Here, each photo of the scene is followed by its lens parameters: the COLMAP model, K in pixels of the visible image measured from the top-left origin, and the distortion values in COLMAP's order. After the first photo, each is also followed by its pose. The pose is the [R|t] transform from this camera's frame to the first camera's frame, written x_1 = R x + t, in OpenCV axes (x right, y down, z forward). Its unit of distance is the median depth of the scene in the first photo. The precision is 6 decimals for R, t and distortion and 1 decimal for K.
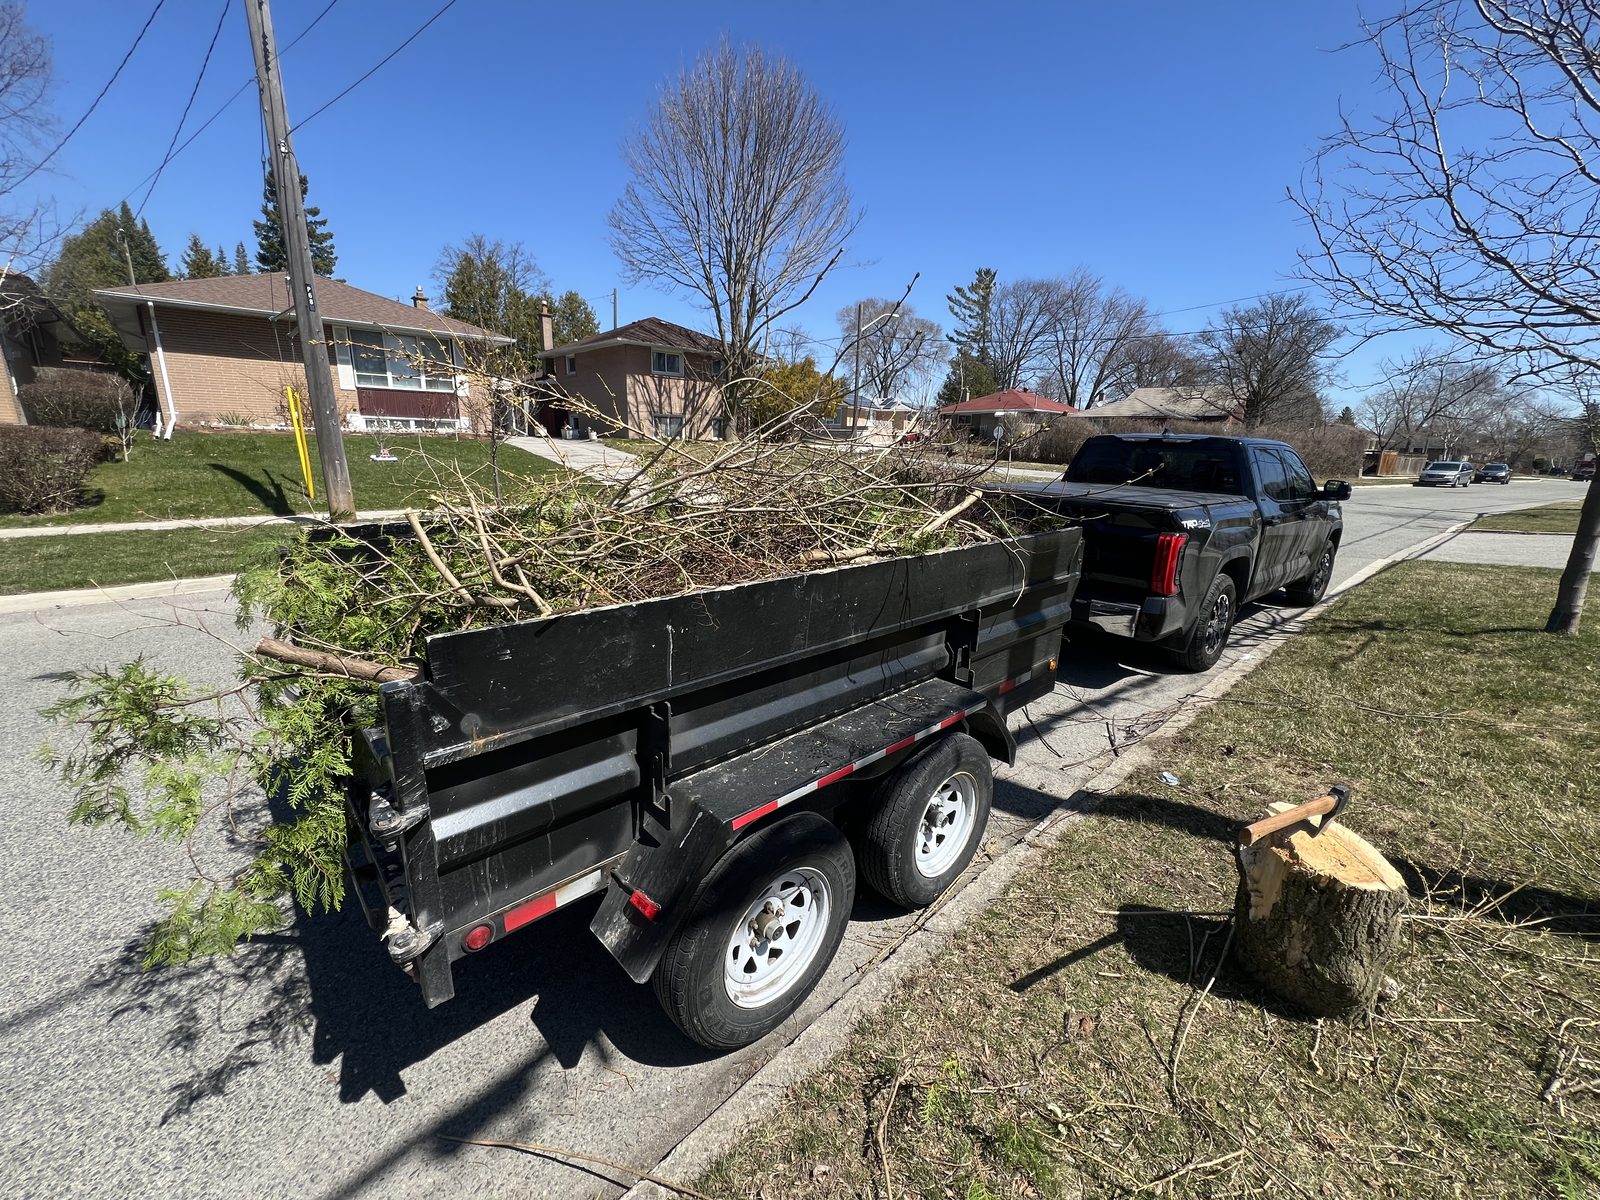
lens RADIAL K [[646.1, 0, 797.3], [0, 646.1, 602.5], [0, 0, 1]] dist [-0.000396, 0.000513]
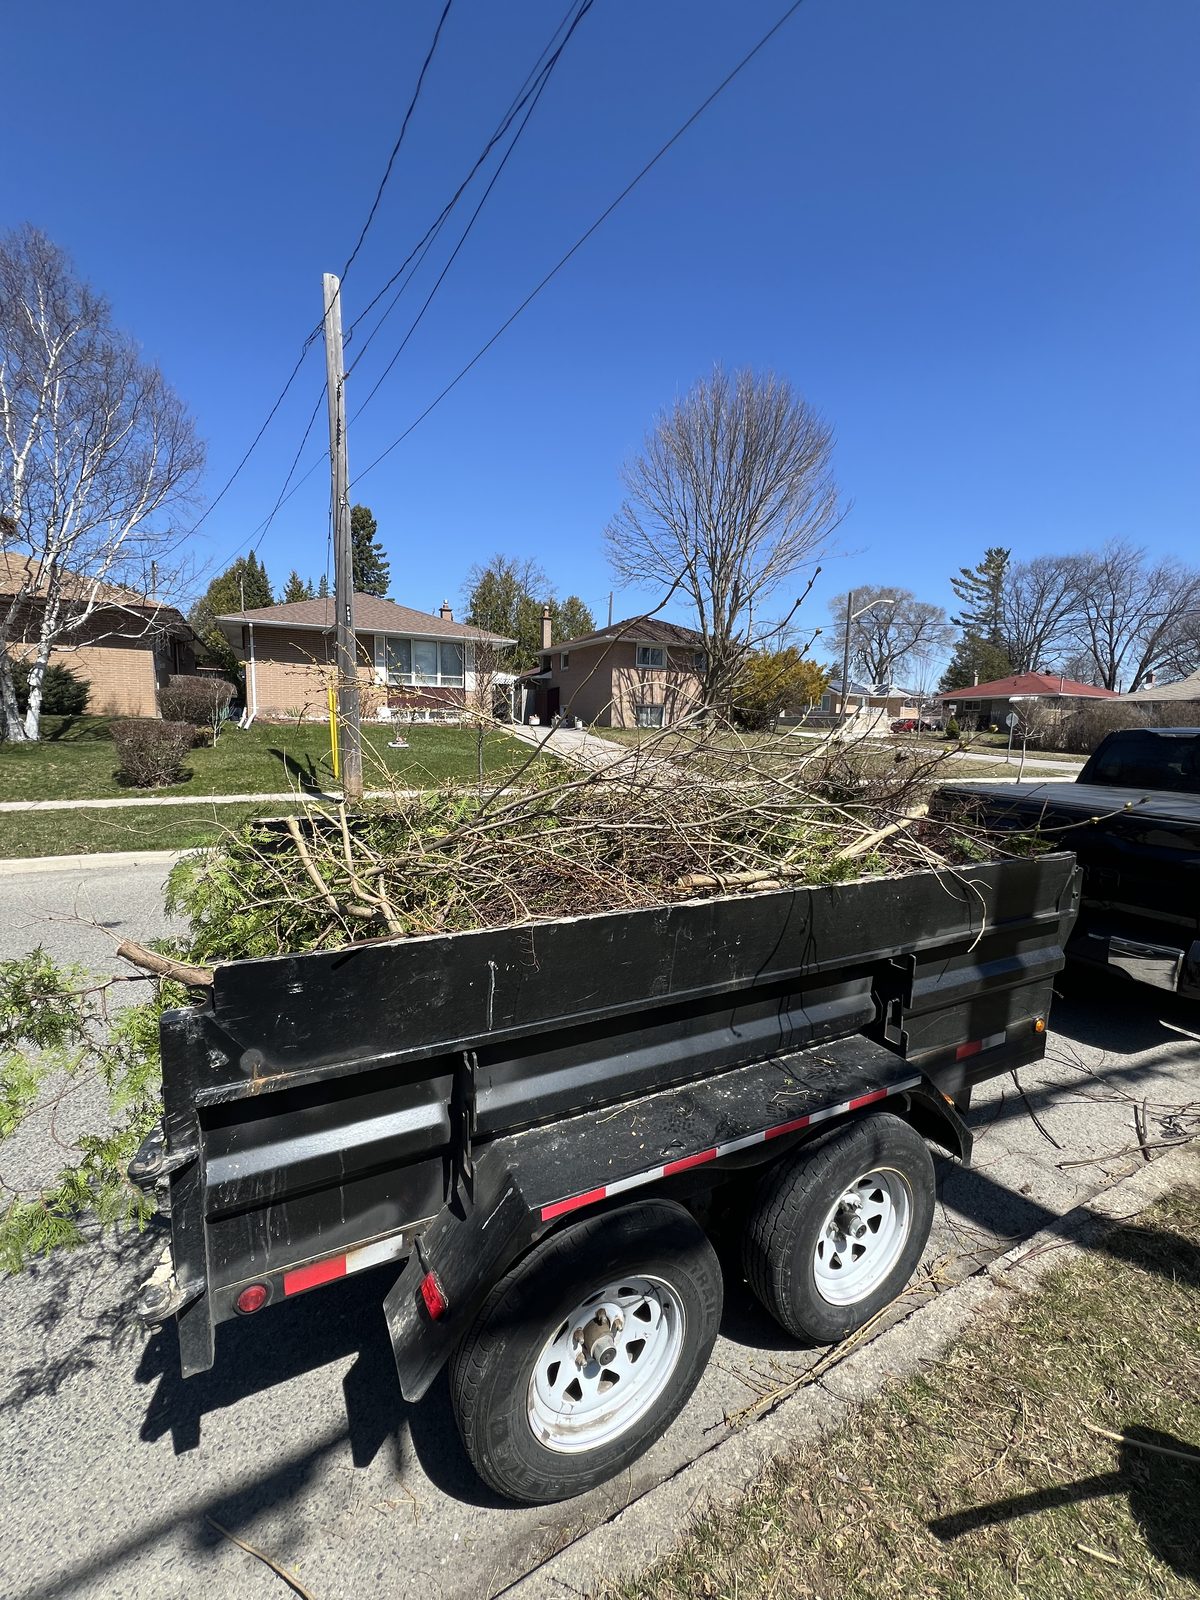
lens RADIAL K [[646.1, 0, 600.0], [0, 646.1, 800.0], [0, 0, 1]] dist [-0.000396, 0.000513]
pose [[0.961334, 0.030258, -0.273718, 0.132727], [-0.066285, 0.990147, -0.123349, -0.061542], [0.267289, 0.136723, 0.953868, 0.112445]]
